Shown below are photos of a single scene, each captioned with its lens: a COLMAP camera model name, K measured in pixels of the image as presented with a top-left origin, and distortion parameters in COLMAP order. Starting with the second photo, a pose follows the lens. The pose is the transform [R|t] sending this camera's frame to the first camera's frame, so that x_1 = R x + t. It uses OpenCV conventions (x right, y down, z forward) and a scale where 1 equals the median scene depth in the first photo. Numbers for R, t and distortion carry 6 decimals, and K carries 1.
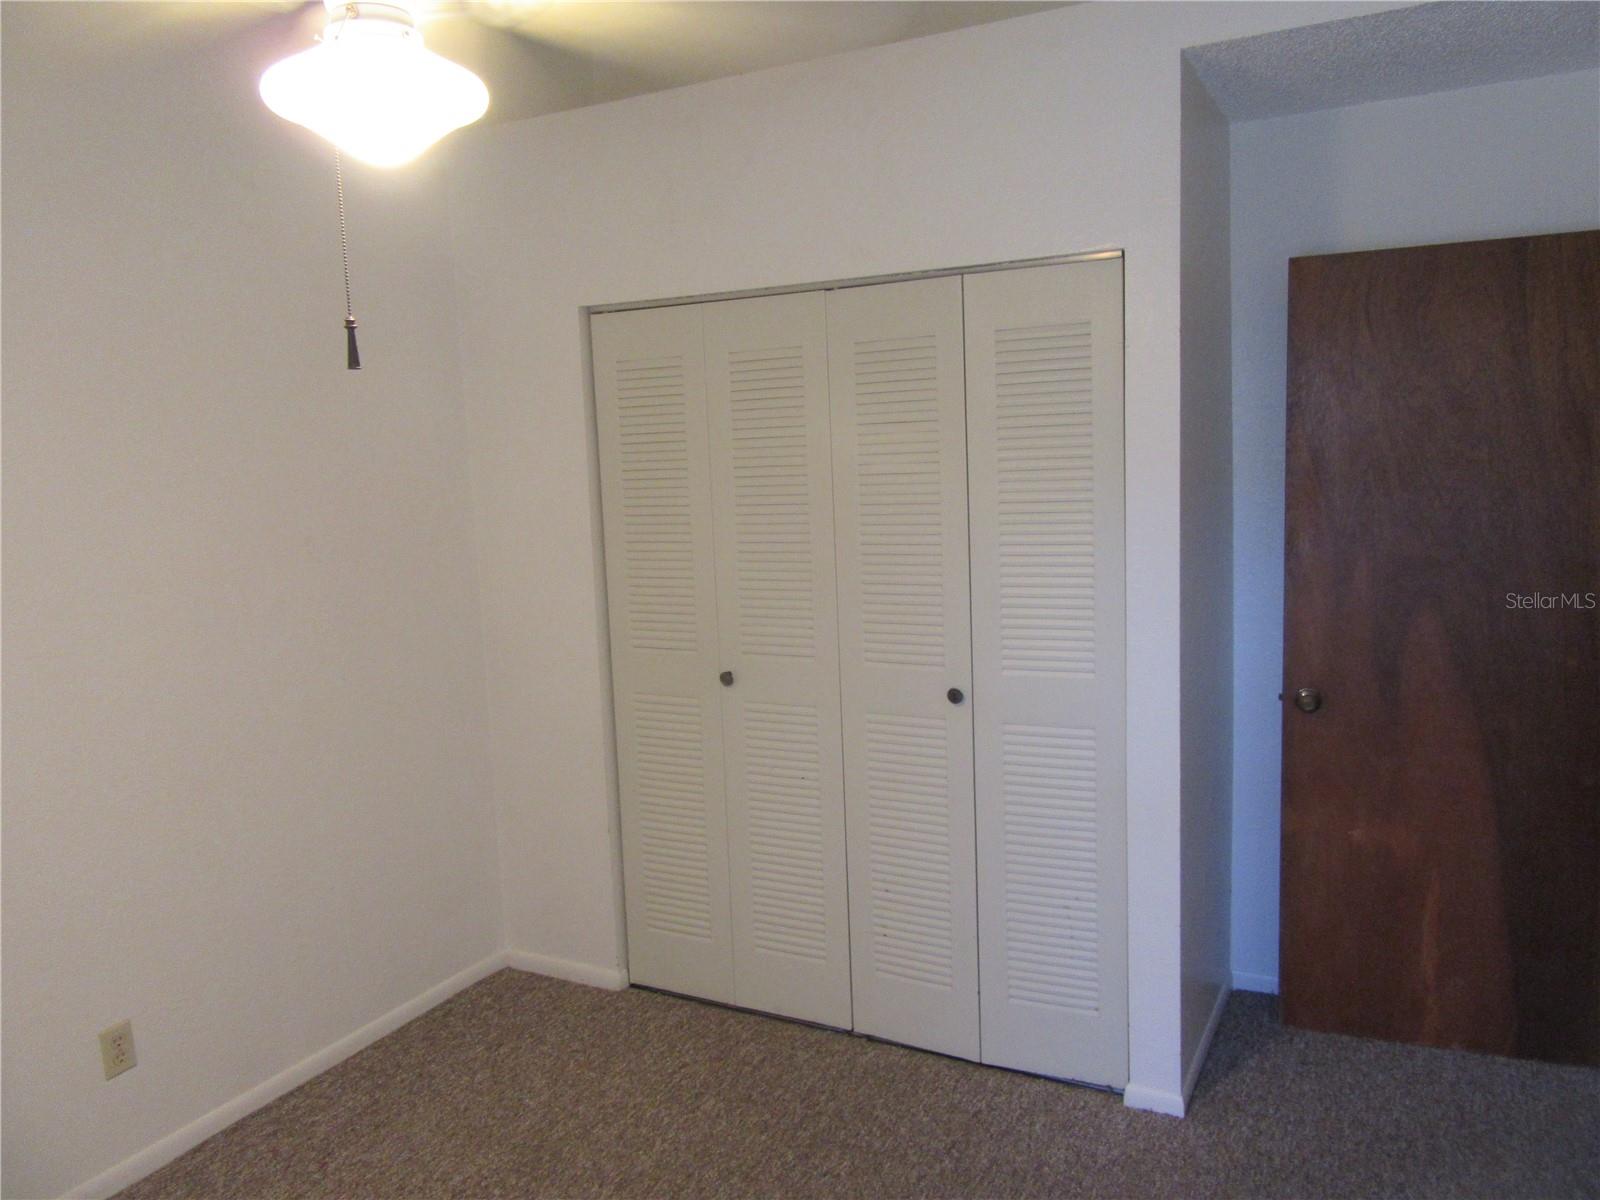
lens RADIAL K [[1233.9, 0, 755.2], [0, 1233.9, 606.7], [0, 0, 1]] dist [-0.004719, 0.000369]
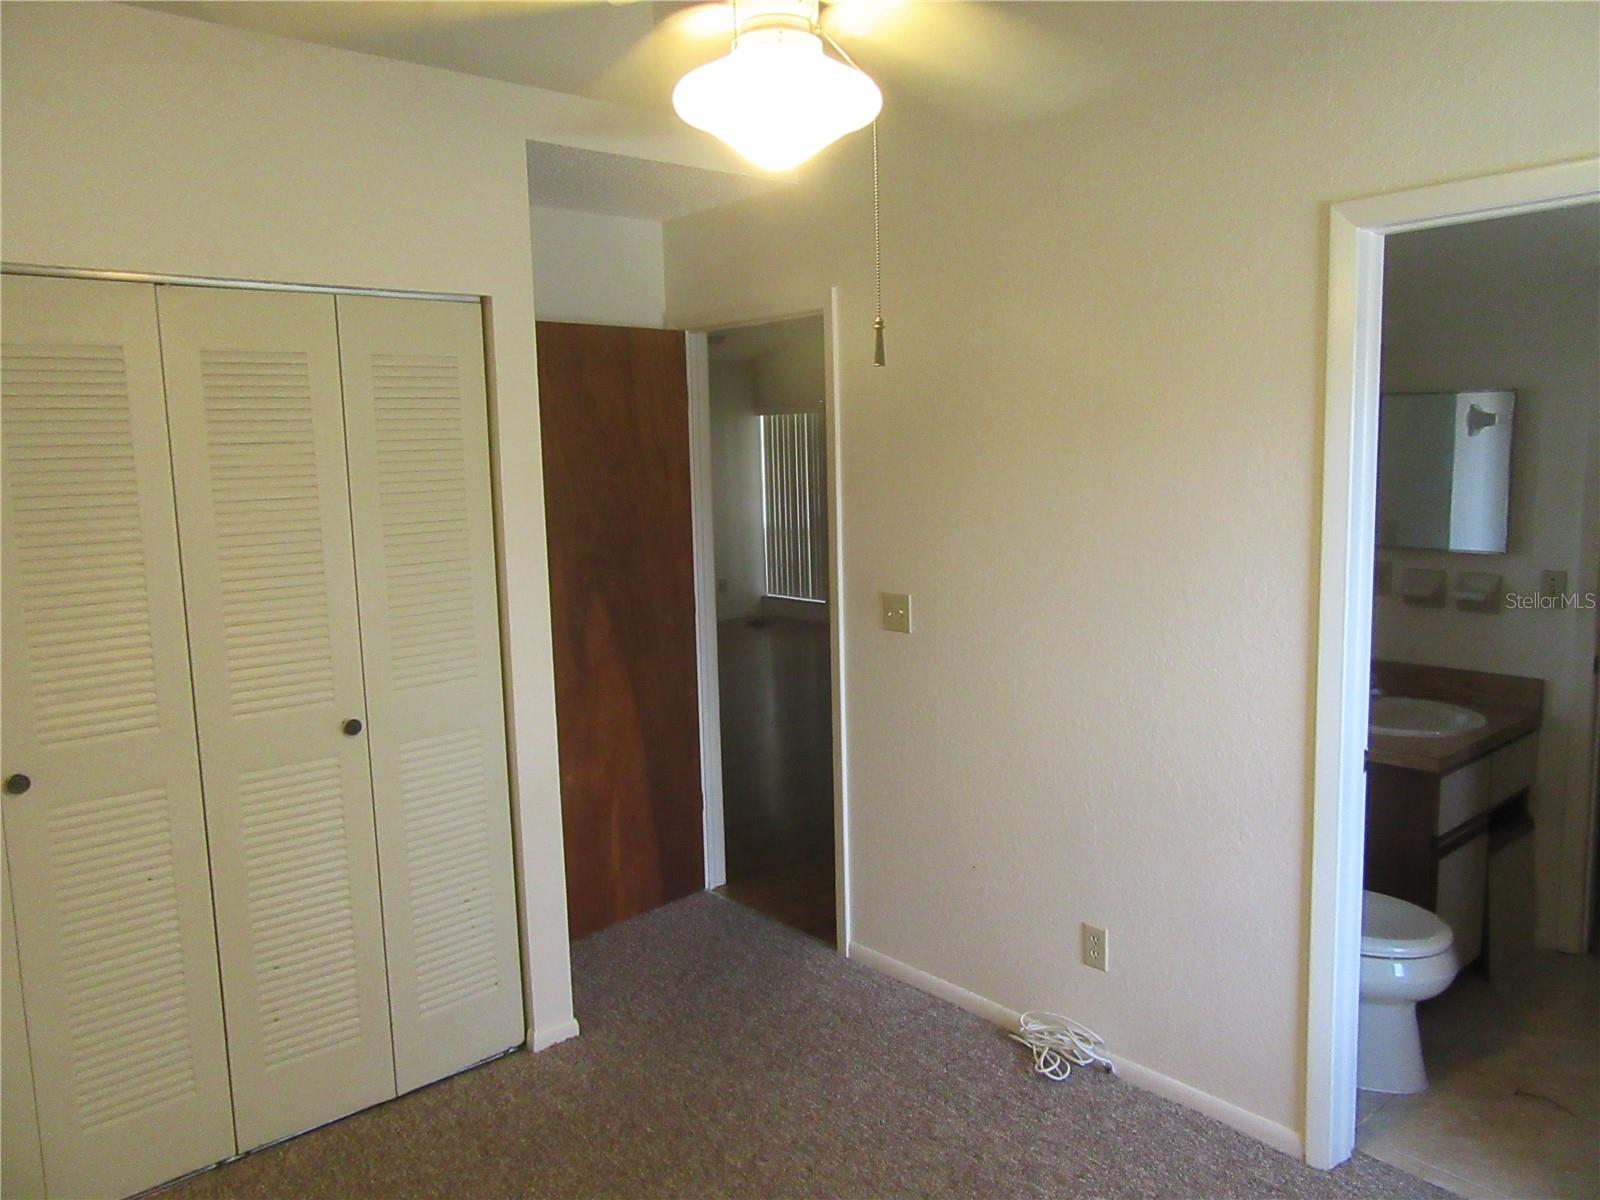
lens RADIAL K [[1188.3, 0, 805.3], [0, 1188.3, 592.0], [0, 0, 1]] dist [-0.002596, 0.006089]
pose [[0.323848, -0.082670, 0.942490, -0.576785], [0.137120, 0.989759, 0.039700, -0.020125], [-0.936120, 0.116377, 0.331867, 0.341059]]
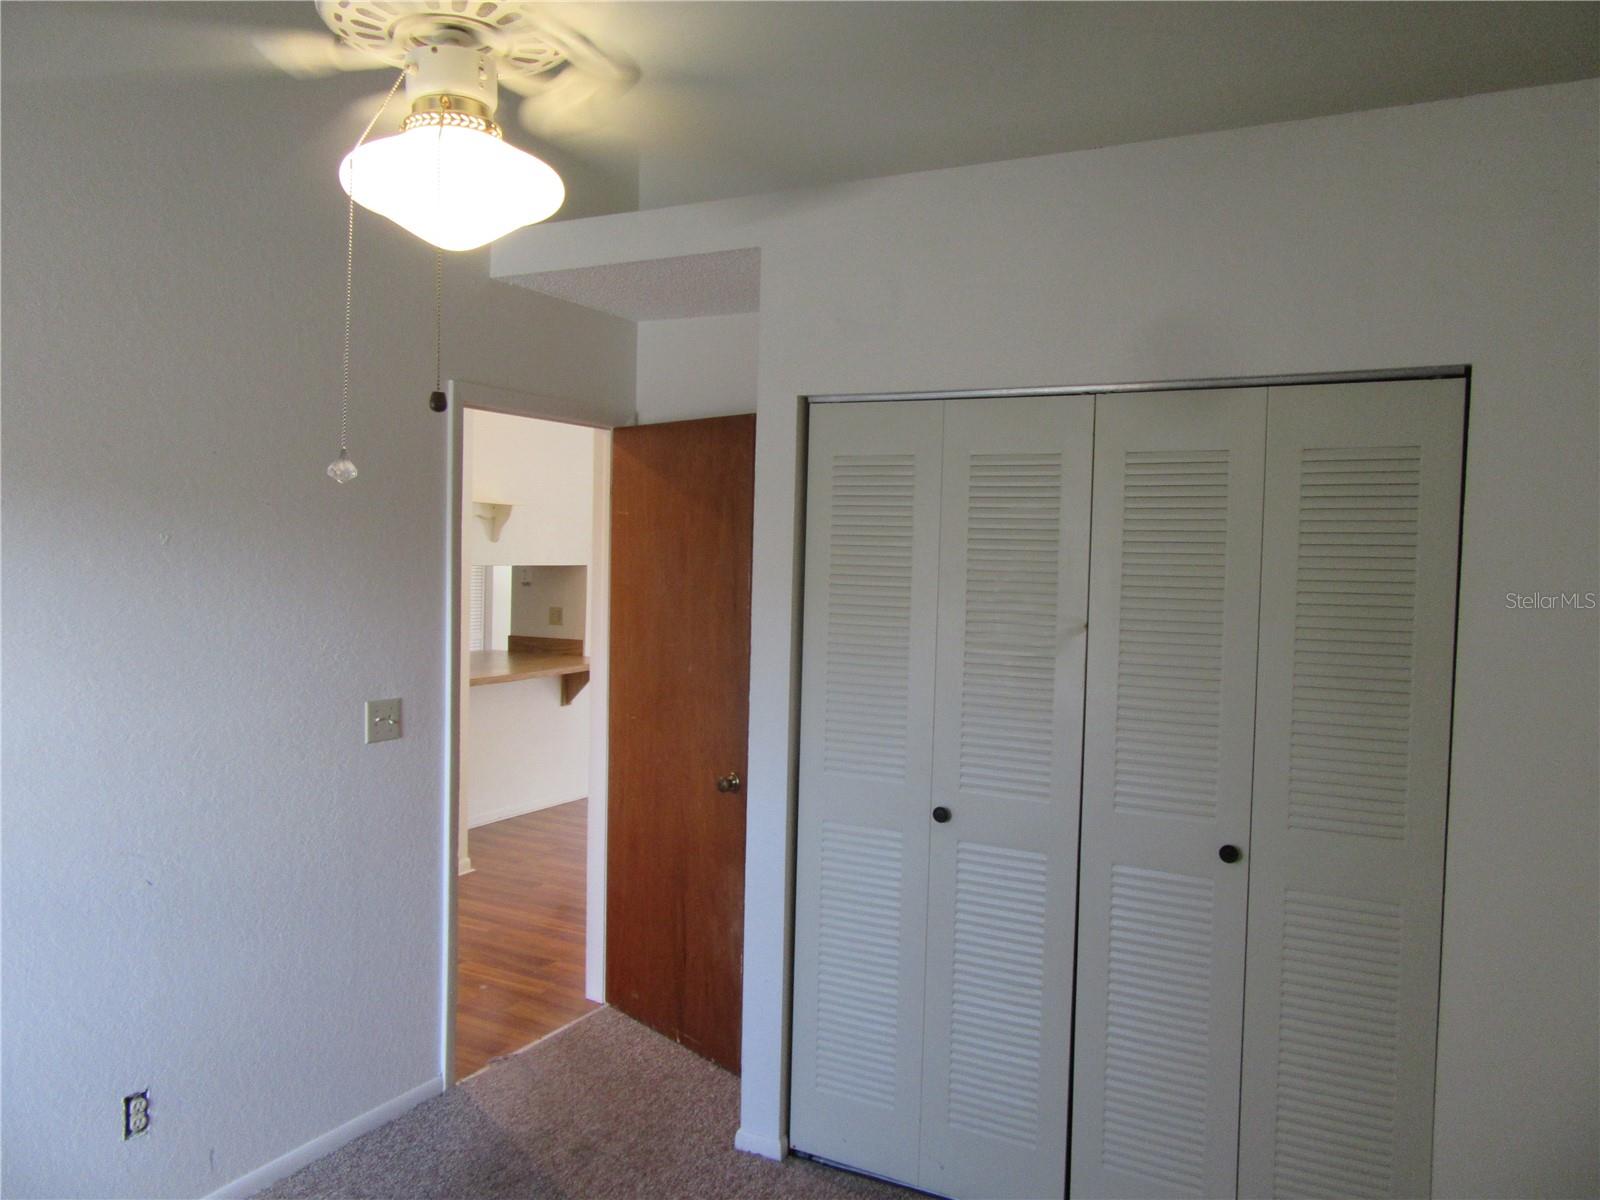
lens RADIAL K [[1233.9, 0, 755.2], [0, 1233.9, 606.7], [0, 0, 1]] dist [-0.004719, 0.000369]
pose [[0.998074, 0.061949, -0.003280, -0.179973], [-0.062006, 0.994552, -0.083799, -0.008022], [-0.001929, 0.083841, 0.996477, 0.107481]]
